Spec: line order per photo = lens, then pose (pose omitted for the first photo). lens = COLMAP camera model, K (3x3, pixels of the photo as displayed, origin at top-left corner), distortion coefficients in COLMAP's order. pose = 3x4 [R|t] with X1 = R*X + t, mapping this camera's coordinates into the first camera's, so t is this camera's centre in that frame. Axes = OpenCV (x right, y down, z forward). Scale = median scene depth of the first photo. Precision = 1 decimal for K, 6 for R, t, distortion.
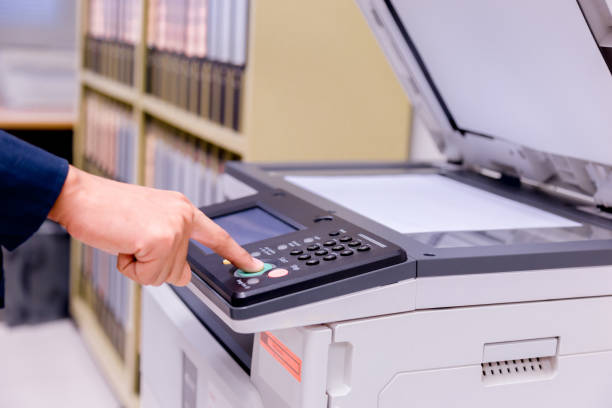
lens RADIAL K [[950.3, 0, 306.0], [0, 950.3, 204.0], [0, 0, 1]] dist [0.105363, -0.018248]
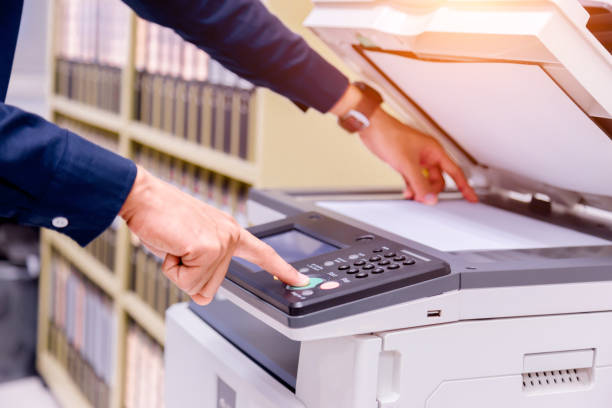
lens RADIAL K [[1127.7, 0, 306.0], [0, 1127.7, 204.0], [0, 0, 1]] dist [0.093078, 0.044495]
pose [[0.999810, -0.008292, 0.017641, -0.070241], [0.009028, 0.999074, -0.042065, 0.031786], [-0.017276, 0.042217, 0.998959, -0.232053]]
